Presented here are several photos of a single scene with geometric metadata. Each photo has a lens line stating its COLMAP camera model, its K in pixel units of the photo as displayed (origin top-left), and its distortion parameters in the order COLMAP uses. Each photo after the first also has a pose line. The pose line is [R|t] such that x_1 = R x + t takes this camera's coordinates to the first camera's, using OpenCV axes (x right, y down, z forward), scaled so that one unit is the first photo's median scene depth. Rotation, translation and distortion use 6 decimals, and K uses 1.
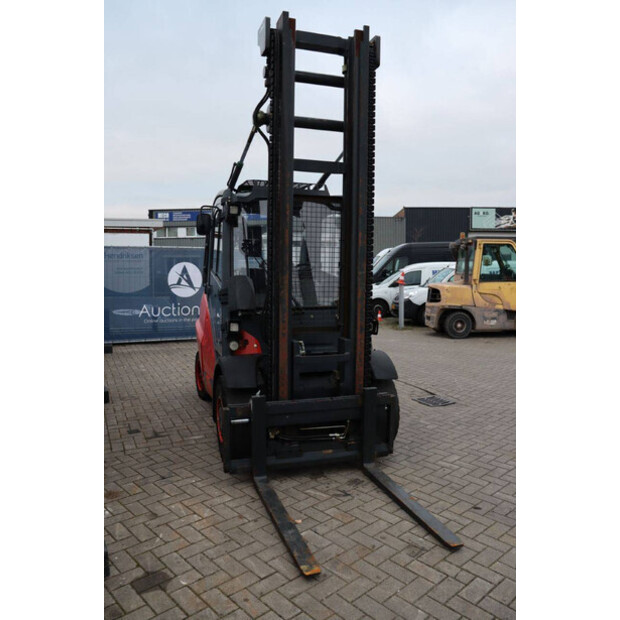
lens RADIAL K [[495.9, 0, 310.0], [0, 495.9, 310.0], [0, 0, 1]] dist [-0.196207, 0.201610]
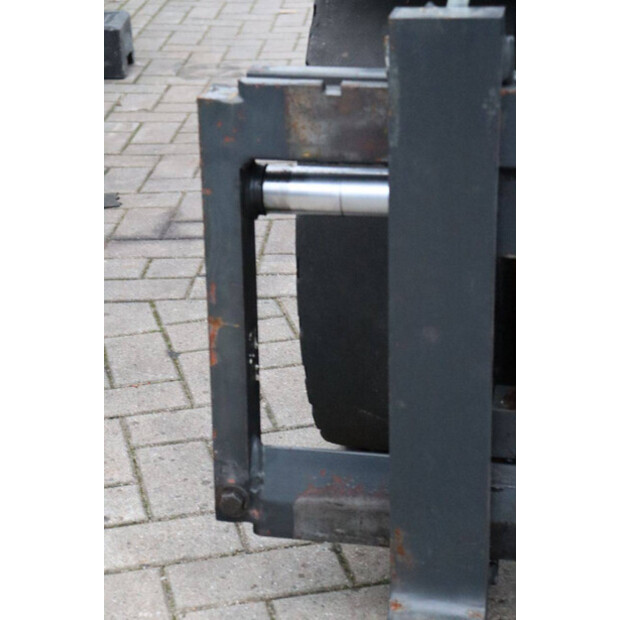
lens RADIAL K [[1425.9, 0, 310.0], [0, 1425.9, 310.0], [0, 0, 1]] dist [0.280007, 0.137423]
pose [[0.864473, 0.154246, -0.478429, 0.054552], [-0.019759, 0.961450, 0.274271, 0.139108], [0.502291, -0.227646, 0.834195, 0.614888]]
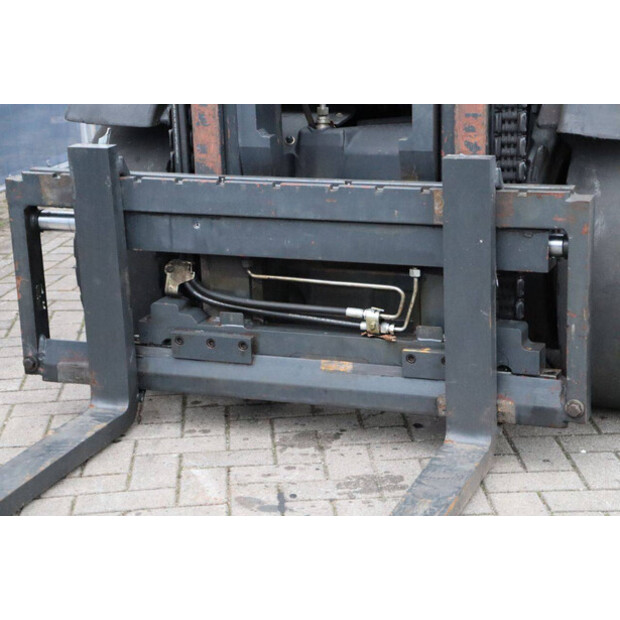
lens RADIAL K [[1425.9, 0, 310.0], [0, 1425.9, 310.0], [0, 0, 1]] dist [0.280007, 0.137423]
pose [[0.786428, 0.134705, -0.602815, 0.544887], [-0.011887, 0.979050, 0.203271, 0.084194], [0.617568, -0.152693, 0.771554, 0.339478]]
